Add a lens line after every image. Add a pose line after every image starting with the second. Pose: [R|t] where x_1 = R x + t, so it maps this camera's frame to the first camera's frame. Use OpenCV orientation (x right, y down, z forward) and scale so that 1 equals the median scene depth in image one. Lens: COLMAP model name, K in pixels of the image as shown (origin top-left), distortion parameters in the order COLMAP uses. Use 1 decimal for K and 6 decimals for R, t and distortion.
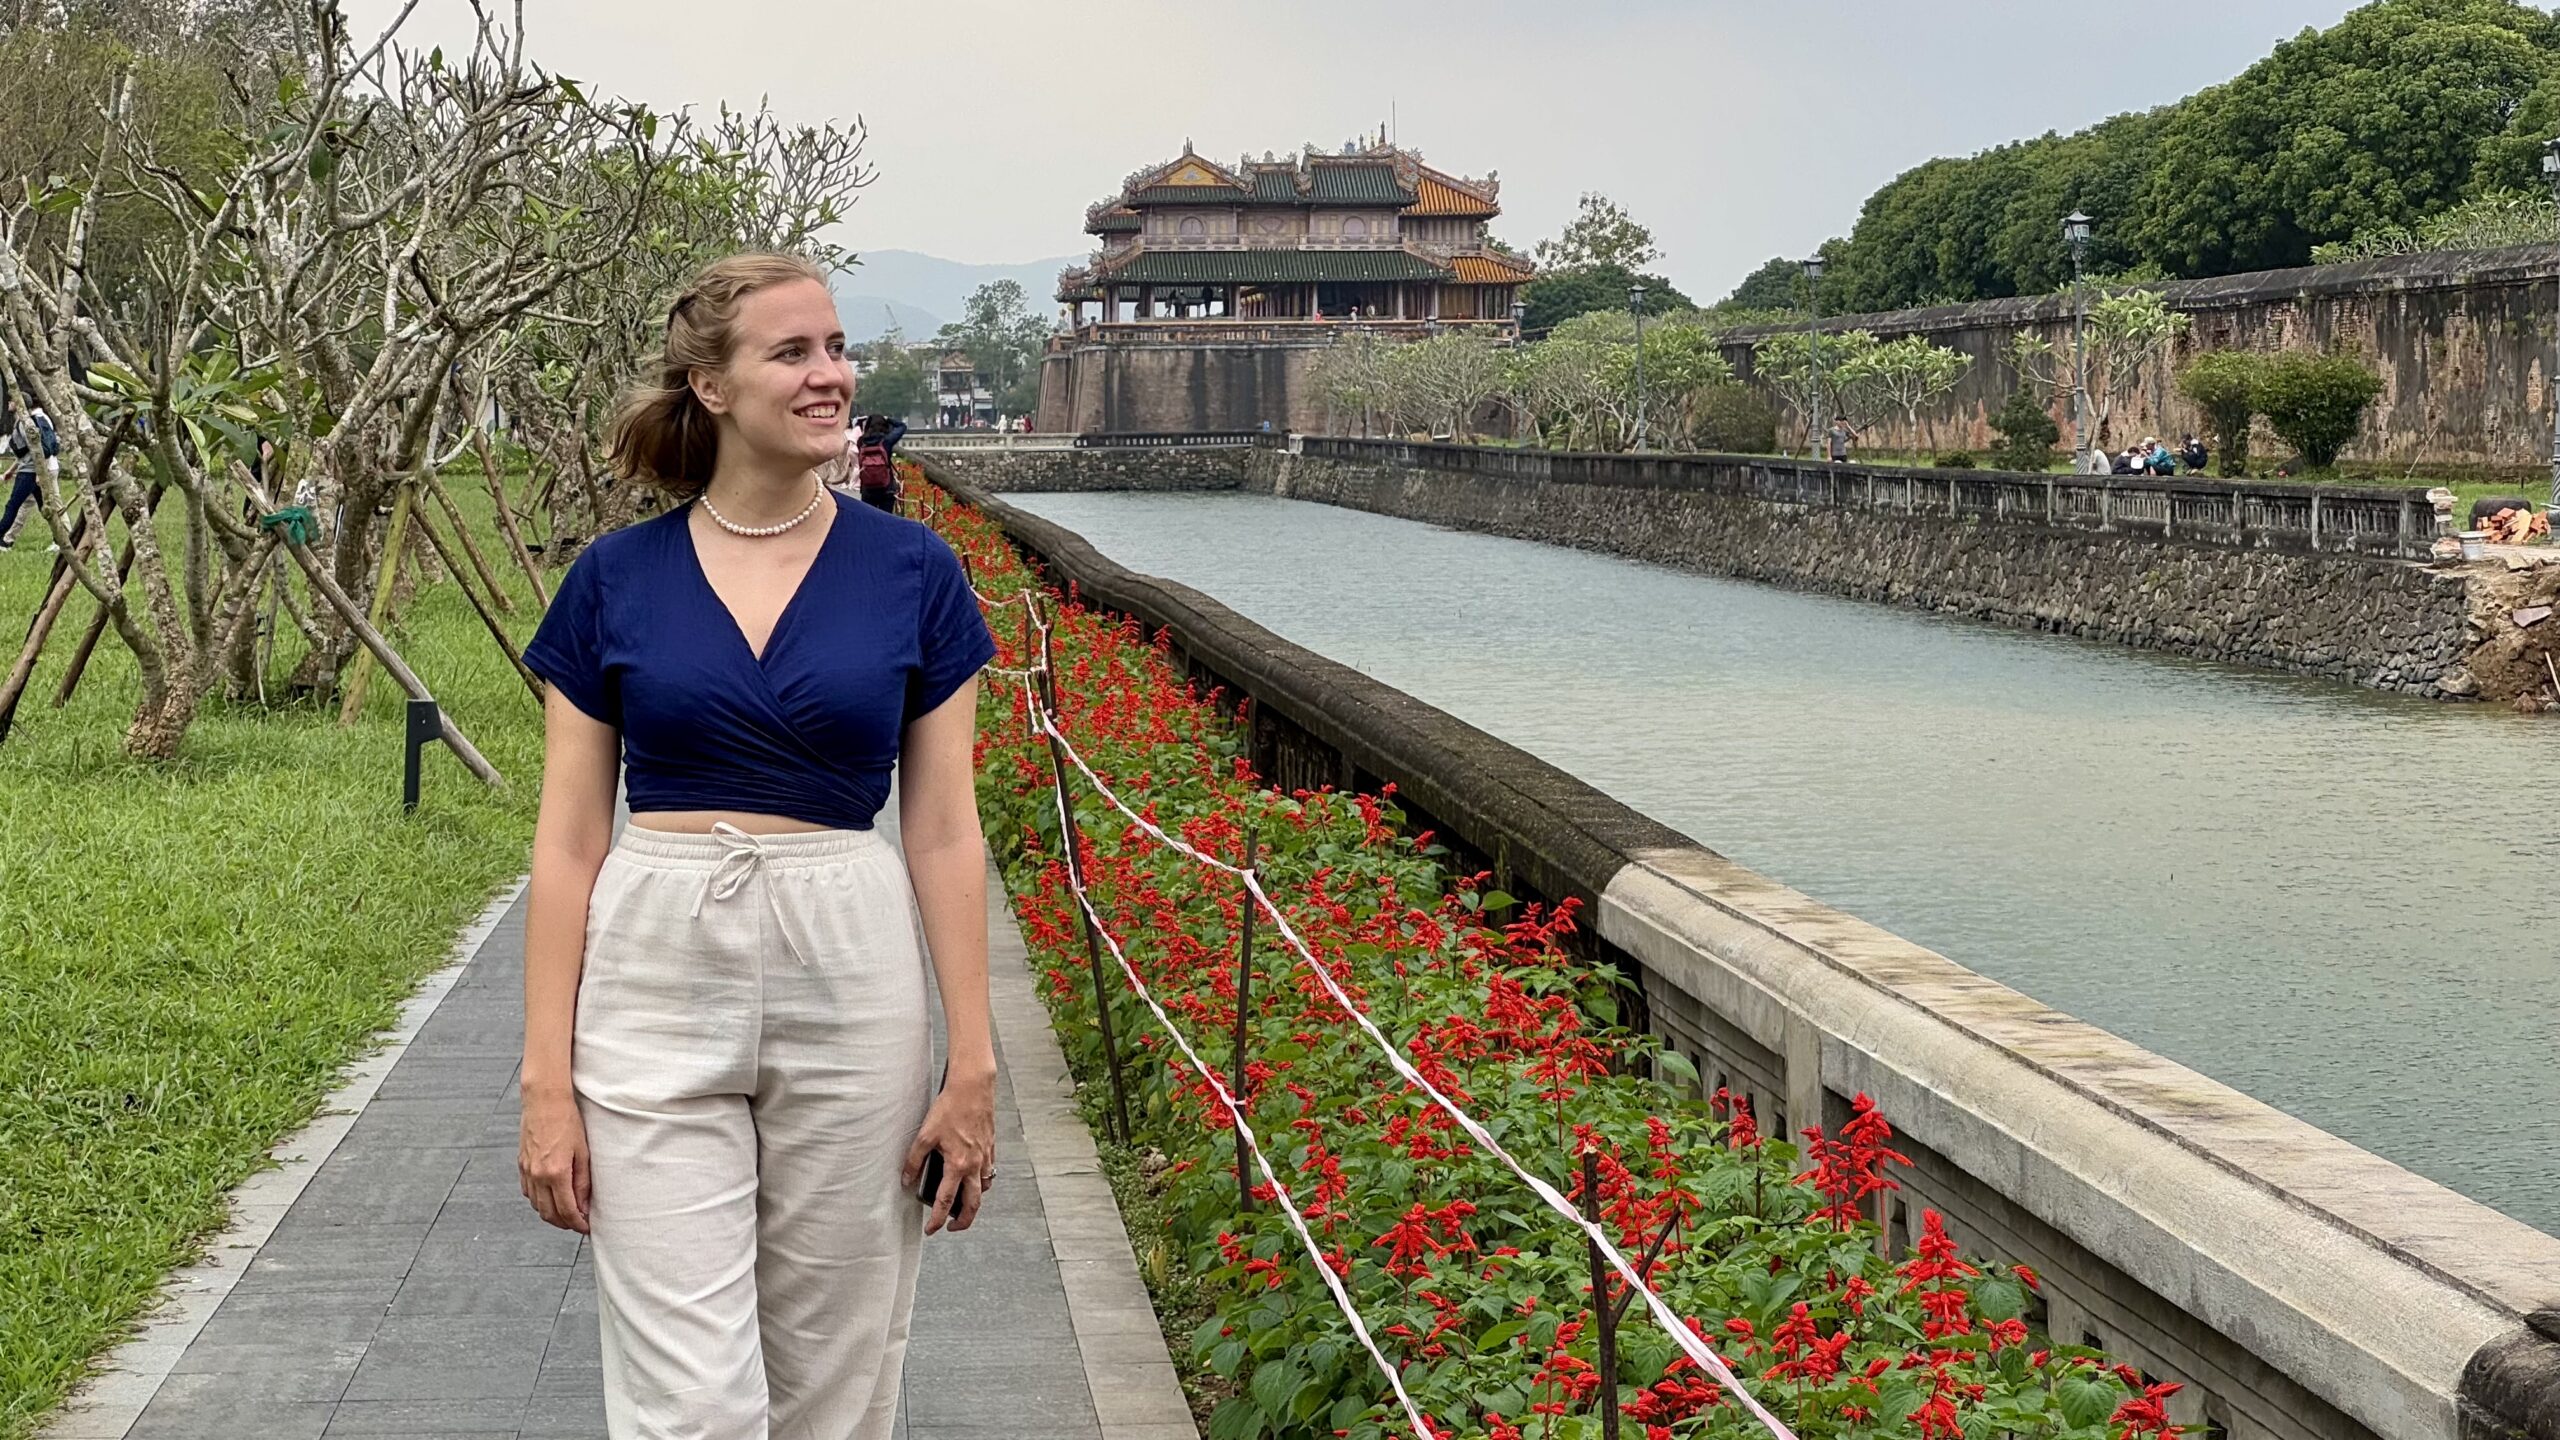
lens RADIAL K [[5894.6, 0, 1280.0], [0, 5894.6, 720.0], [0, 0, 1]] dist [-0.704931, 22.538778]
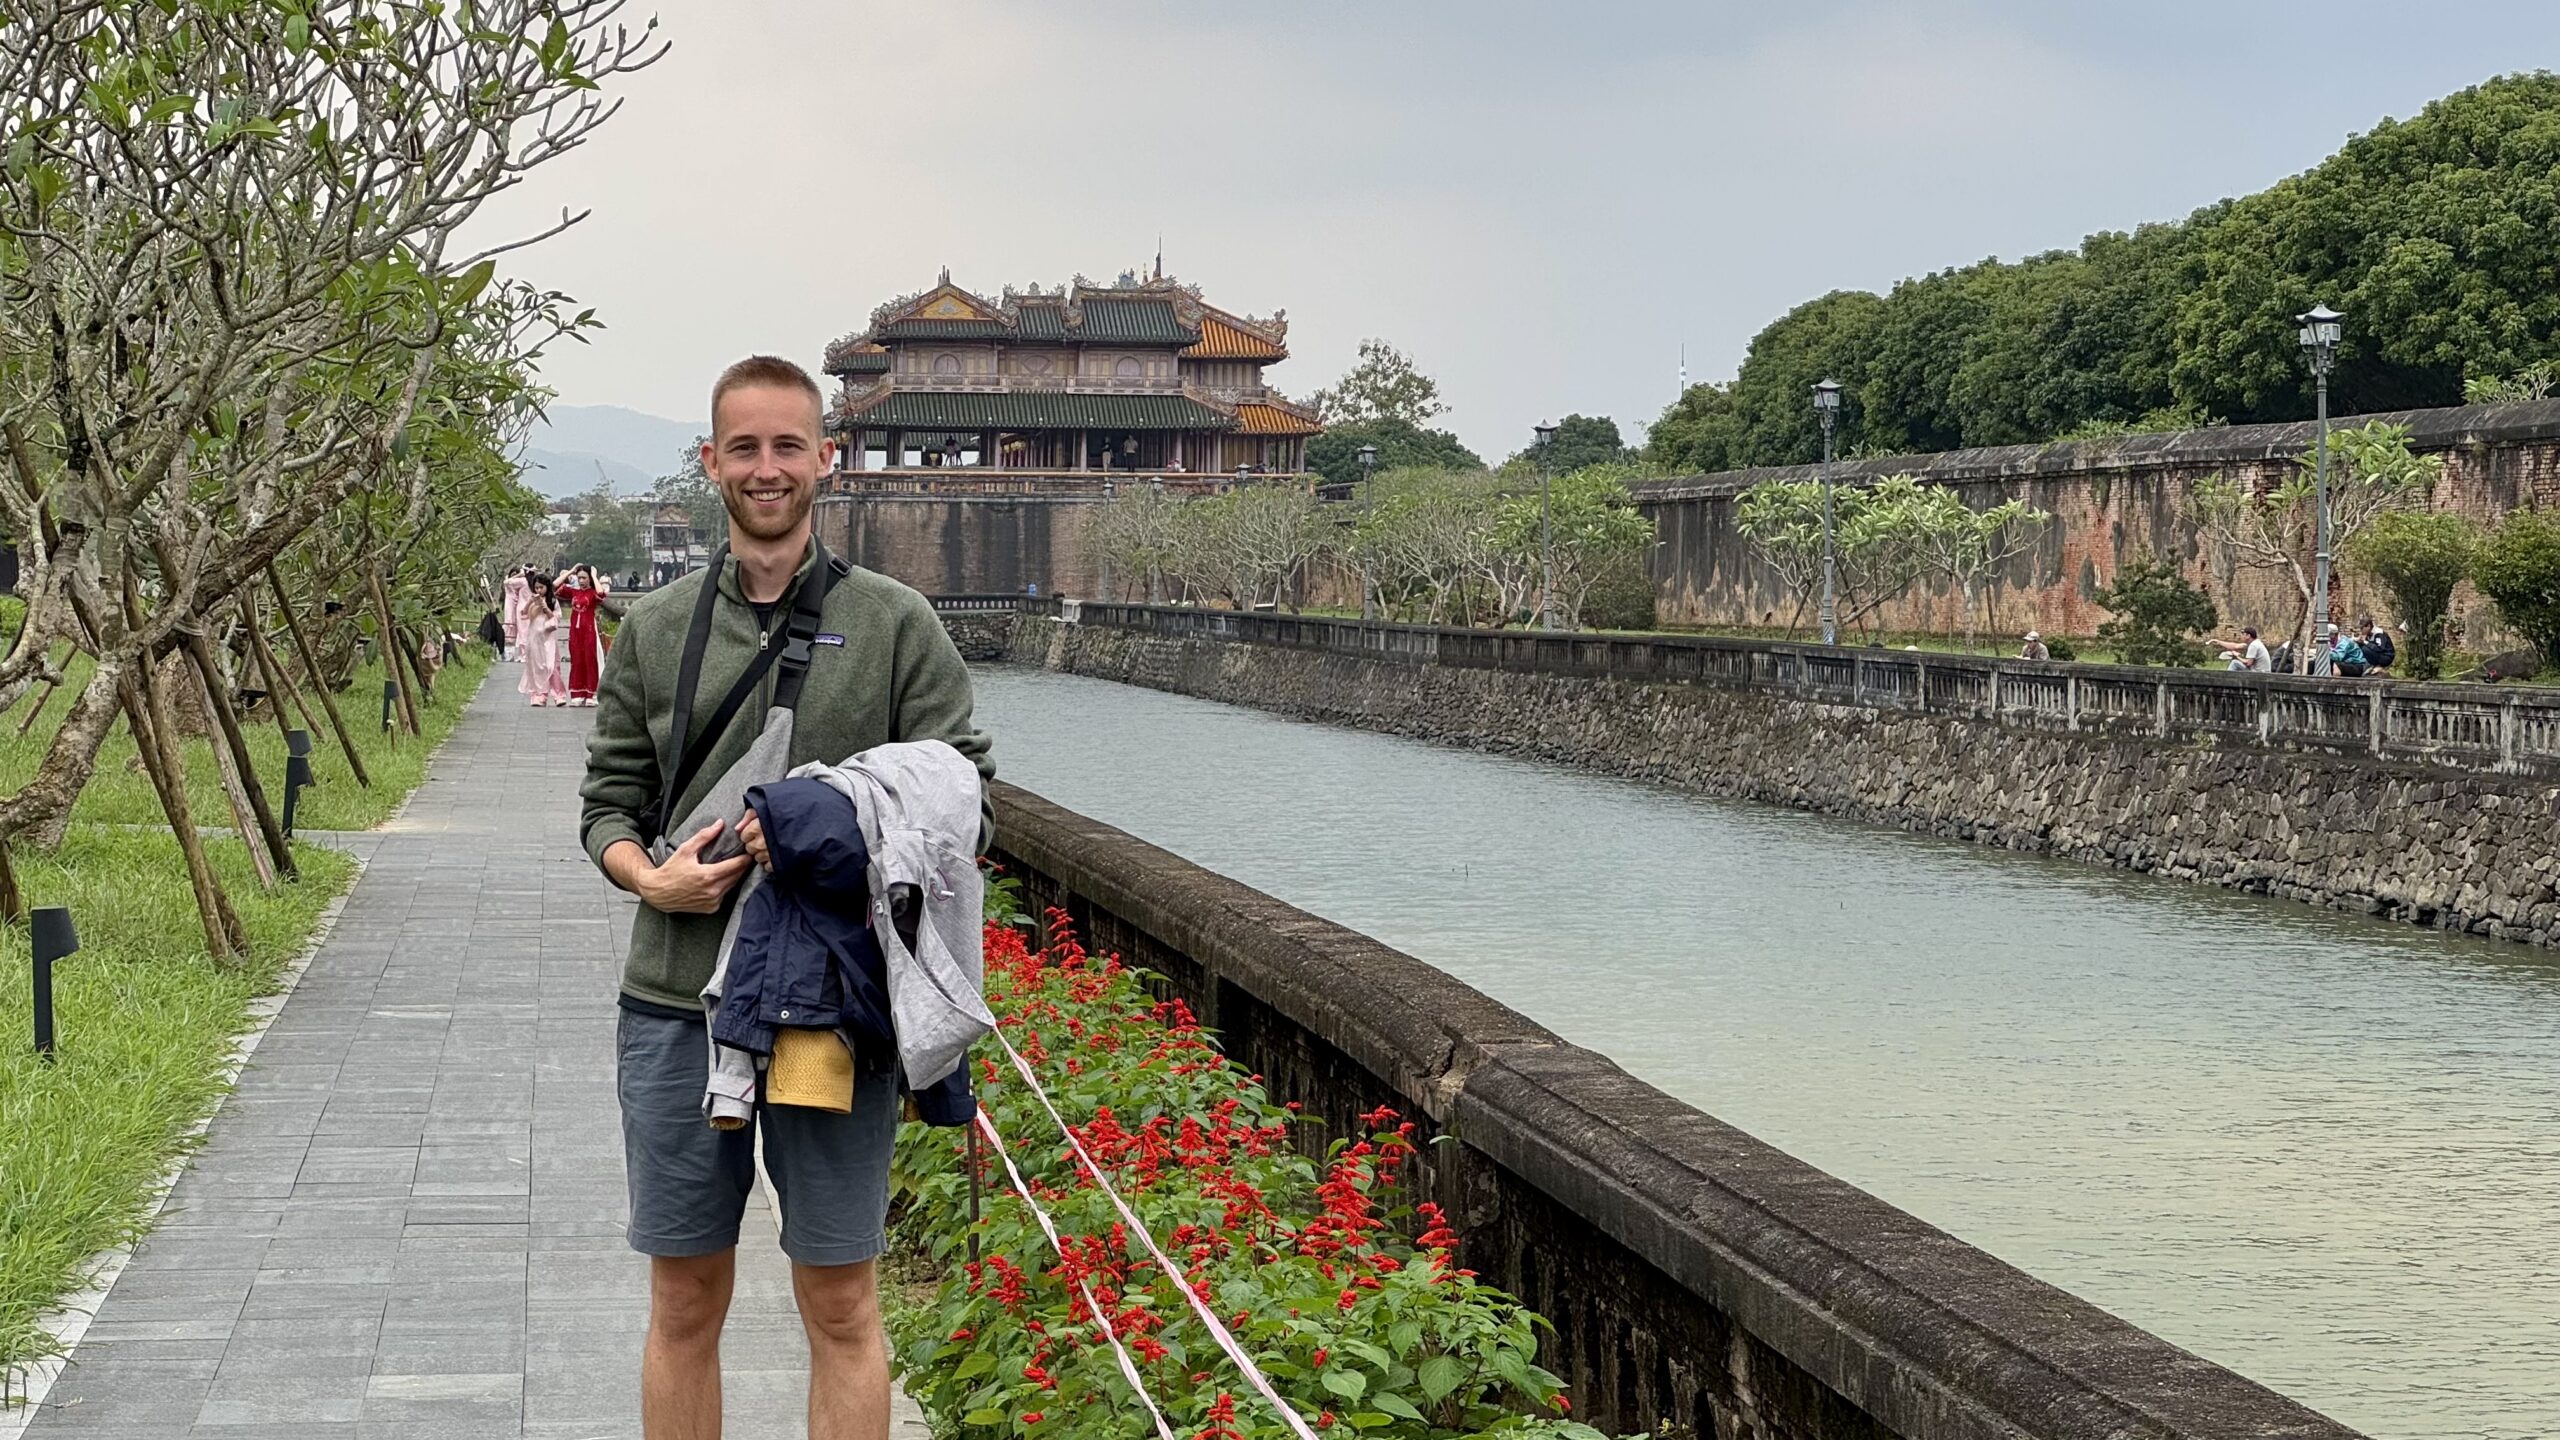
lens RADIAL K [[5894.6, 0, 1280.0], [0, 5894.6, 720.0], [0, 0, 1]] dist [-0.704931, 22.538778]
pose [[0.998643, 0.014376, 0.050049, -0.009832], [-0.012970, 0.999515, -0.028300, -0.006152], [-0.050432, 0.027612, 0.998346, 0.122838]]
